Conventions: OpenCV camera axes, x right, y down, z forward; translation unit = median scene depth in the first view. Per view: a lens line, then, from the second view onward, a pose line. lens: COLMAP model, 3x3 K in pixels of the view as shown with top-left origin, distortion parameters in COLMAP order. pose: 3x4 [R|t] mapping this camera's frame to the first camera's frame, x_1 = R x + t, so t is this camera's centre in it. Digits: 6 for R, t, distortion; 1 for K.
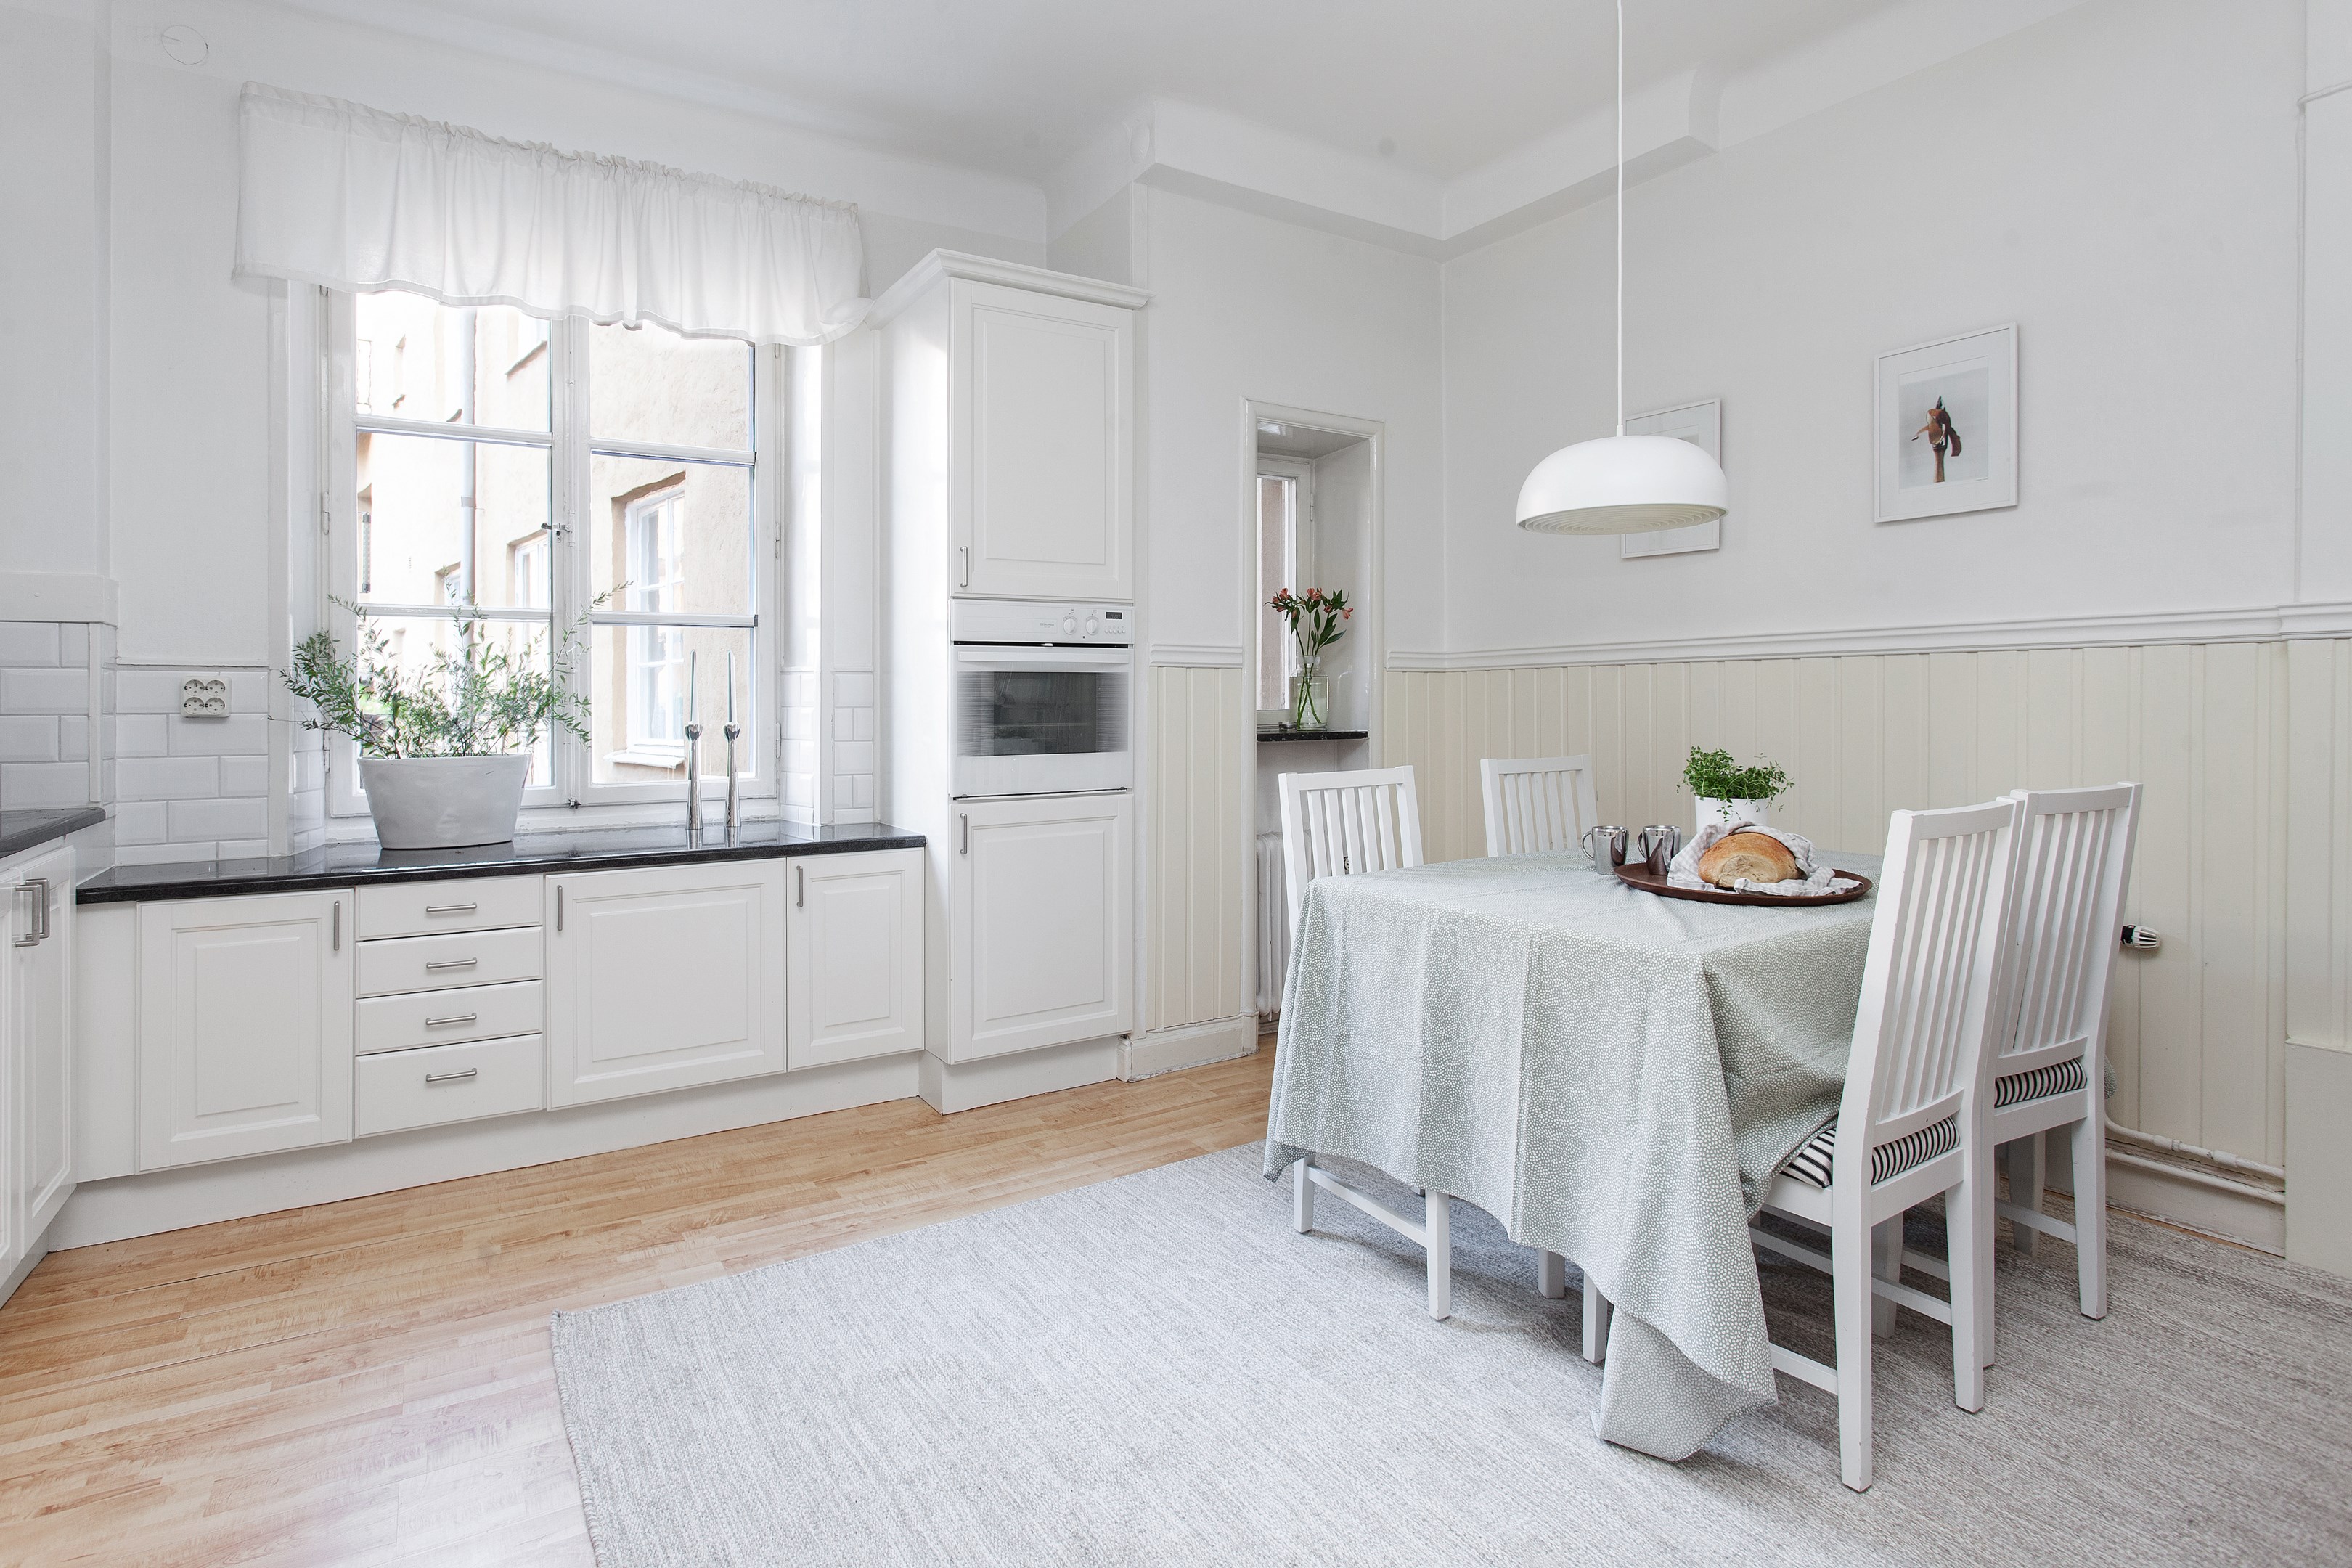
lens RADIAL K [[1184.1, 0, 1013.8], [0, 1184.1, 722.0], [0, 0, 1]] dist [-0.002735, 0.003985]
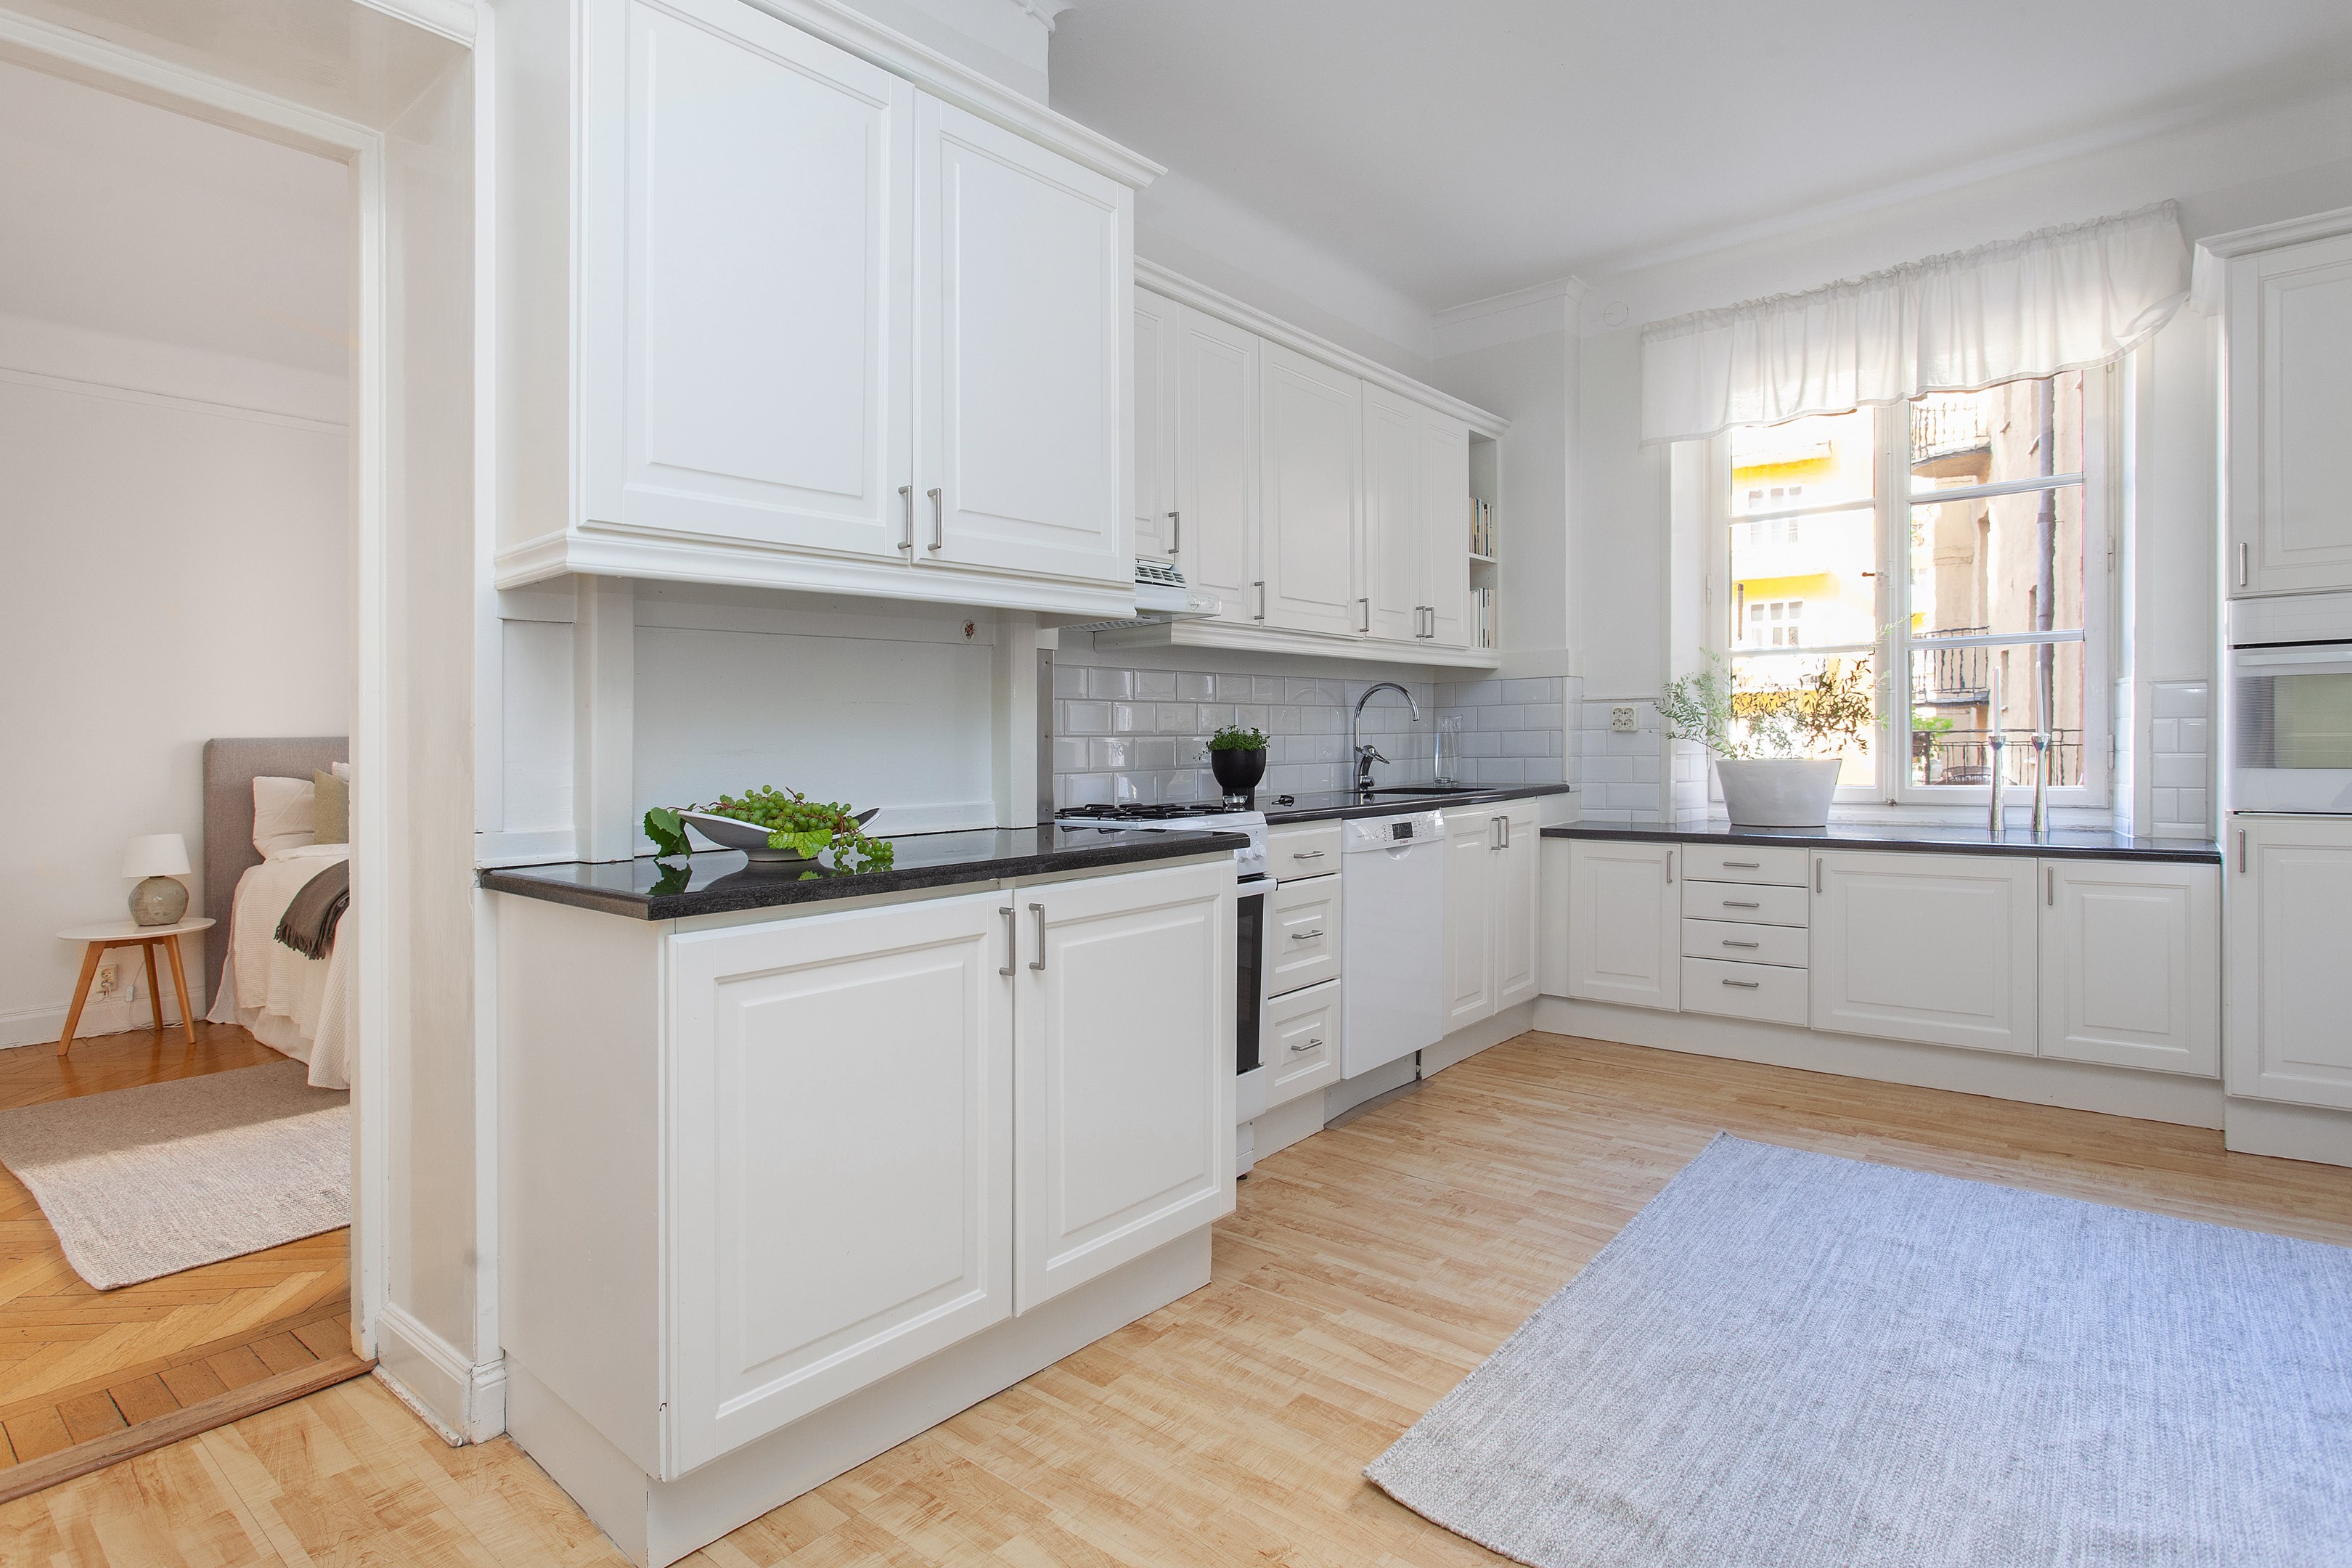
lens RADIAL K [[1271.1, 0, 1206.5], [0, 1271.1, 735.6], [0, 0, 1]] dist [0.013203, 0.001624]
pose [[0.368843, -0.006041, -0.929472, 0.695480], [-0.002025, 0.999971, -0.007303, 0.014708], [0.929490, 0.004575, 0.368820, -0.151932]]
